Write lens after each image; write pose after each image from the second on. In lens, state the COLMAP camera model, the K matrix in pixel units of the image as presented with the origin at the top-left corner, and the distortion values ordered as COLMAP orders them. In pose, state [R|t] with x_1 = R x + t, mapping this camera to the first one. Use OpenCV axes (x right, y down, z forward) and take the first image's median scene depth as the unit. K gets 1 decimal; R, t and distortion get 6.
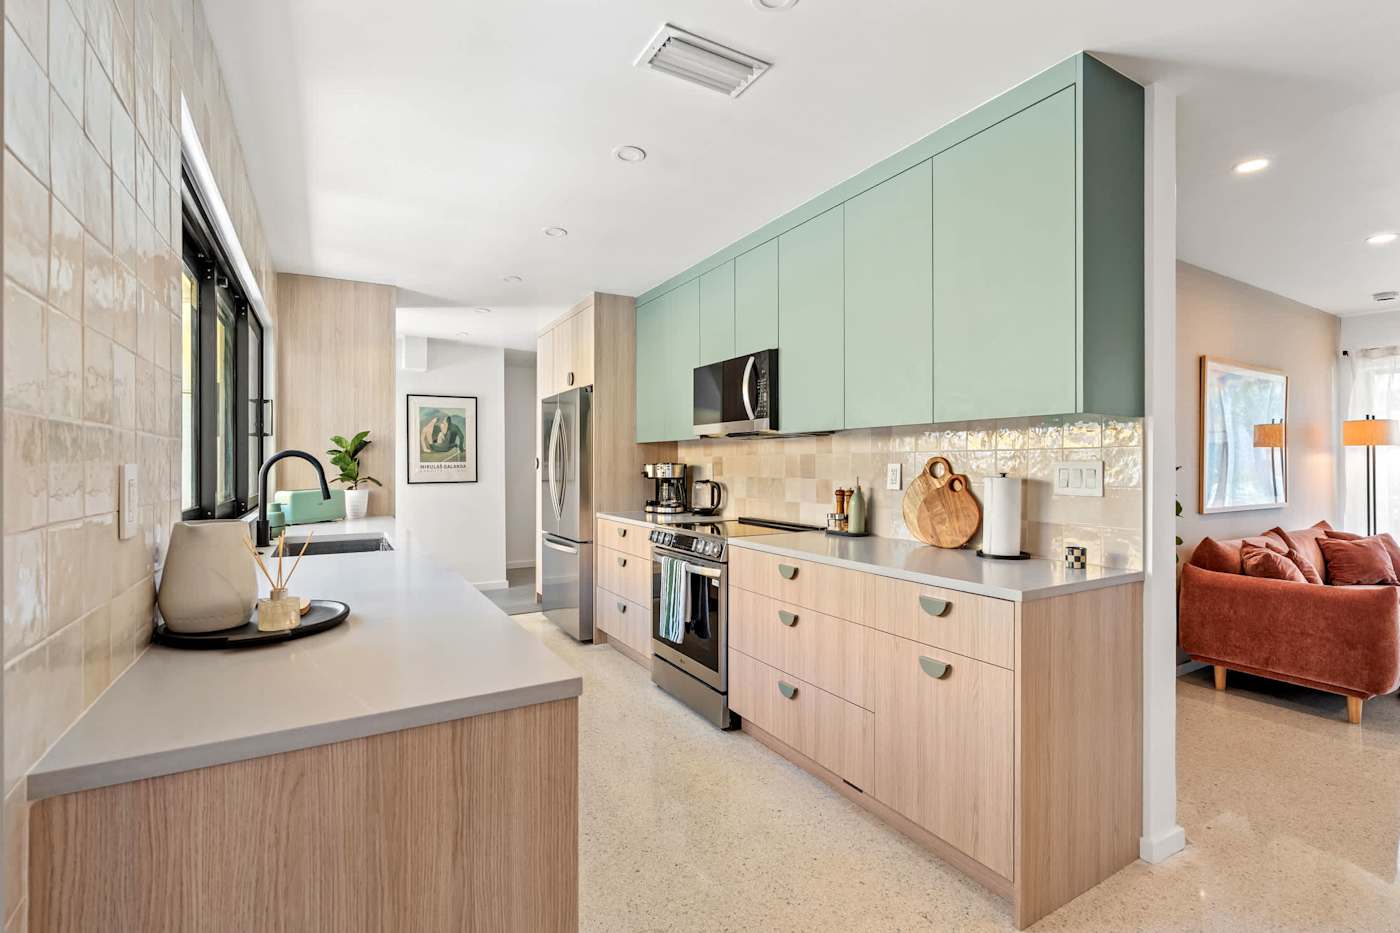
lens RADIAL K [[631.4, 0, 700.0], [0, 631.4, 464.3], [0, 0, 1]] dist [-0.005876, 0.002092]
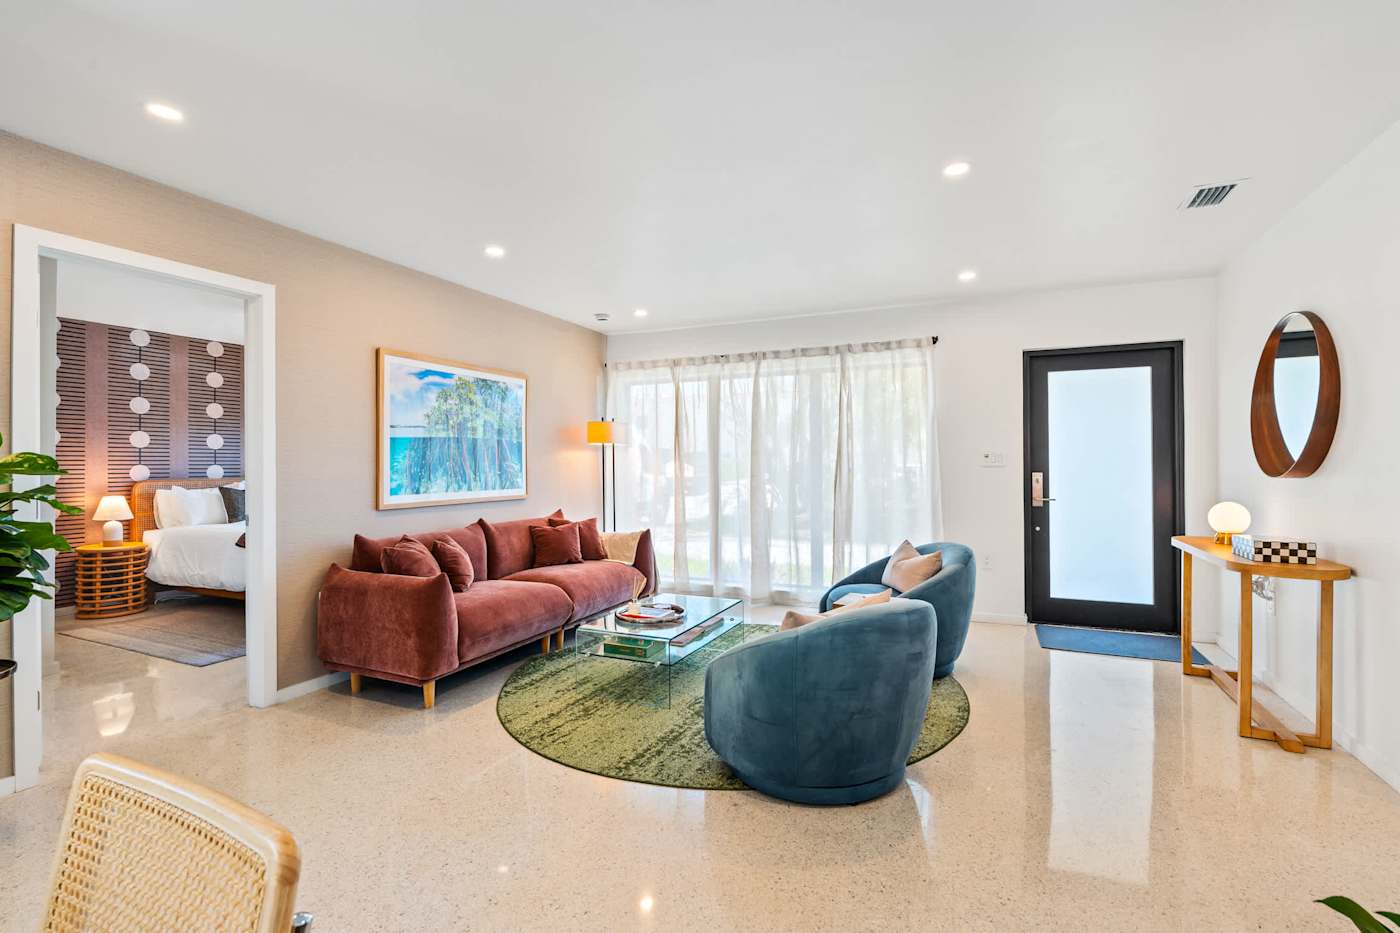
lens RADIAL K [[631.4, 0, 693.4], [0, 631.4, 461.0], [0, 0, 1]] dist [-0.005876, 0.002092]
pose [[0.818109, -0.005503, 0.575037, 0.961303], [0.008523, 0.999960, -0.002556, 0.013845], [-0.575000, 0.006993, 0.818124, -0.121280]]
